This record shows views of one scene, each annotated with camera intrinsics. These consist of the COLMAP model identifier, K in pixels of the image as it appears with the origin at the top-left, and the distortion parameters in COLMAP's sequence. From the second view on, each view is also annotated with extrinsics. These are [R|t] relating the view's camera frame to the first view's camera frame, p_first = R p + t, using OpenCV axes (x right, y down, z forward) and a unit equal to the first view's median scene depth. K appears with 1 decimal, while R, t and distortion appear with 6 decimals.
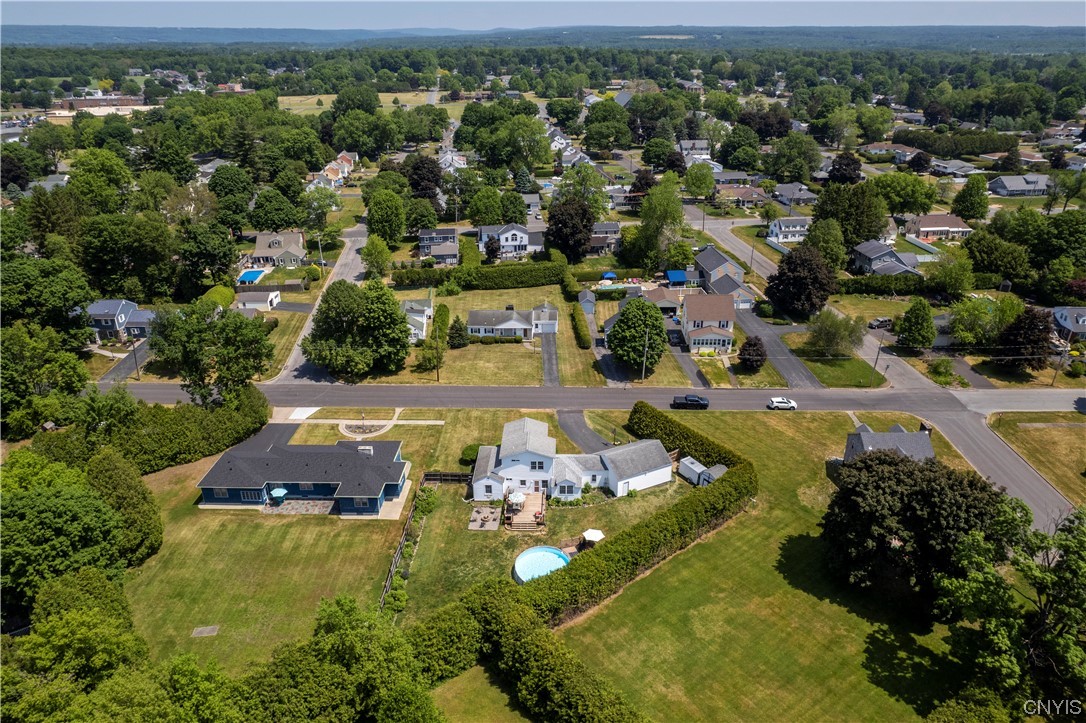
lens RADIAL K [[692.2, 0, 552.0], [0, 692.2, 376.1], [0, 0, 1]] dist [-0.088883, 0.077319]
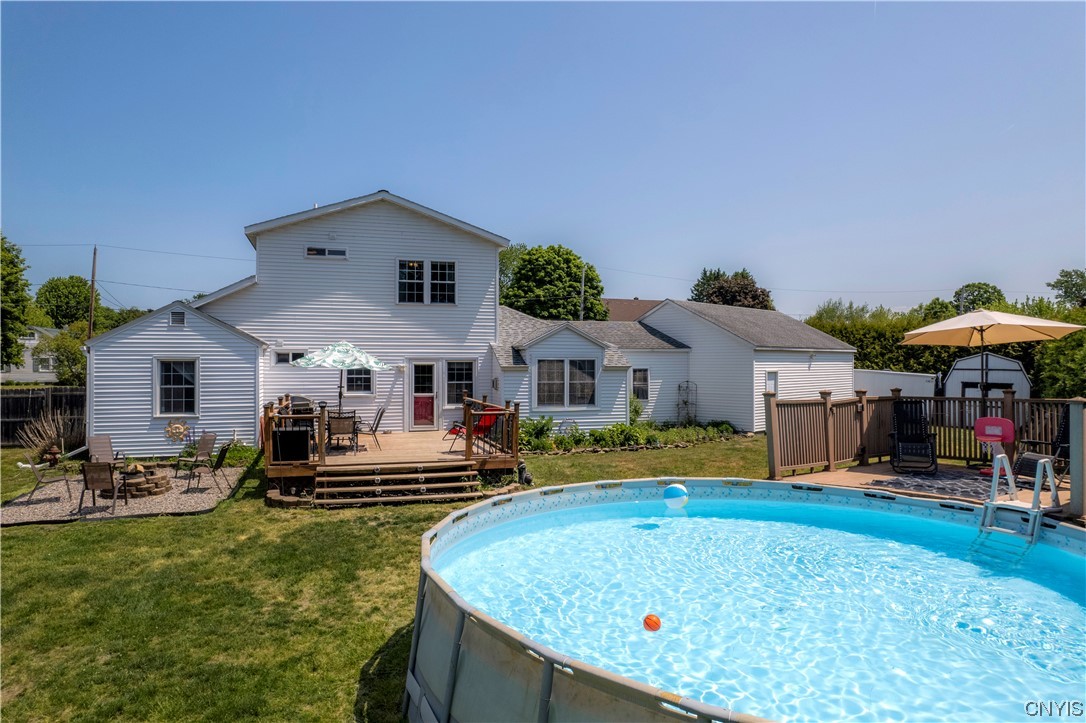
lens RADIAL K [[692.2, 0, 552.0], [0, 692.2, 376.1], [0, 0, 1]] dist [-0.088883, 0.077319]
pose [[0.949221, 0.005334, 0.314564, -0.052053], [0.121544, 0.916010, -0.382300, 0.242363], [-0.290183, 0.401120, 0.868848, 0.795722]]
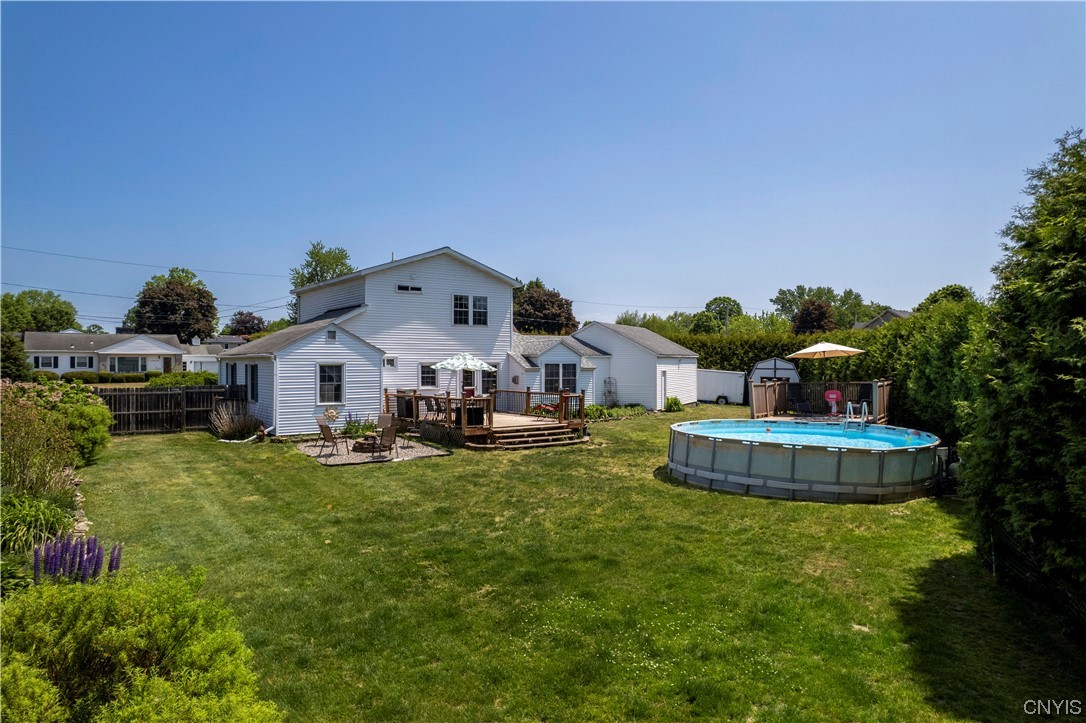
lens RADIAL K [[692.2, 0, 552.0], [0, 692.2, 376.1], [0, 0, 1]] dist [-0.088883, 0.077319]
pose [[0.788503, -0.001349, 0.615029, -0.187024], [0.248948, 0.915115, -0.317159, 0.264849], [-0.562395, 0.403191, 0.721907, 0.746220]]
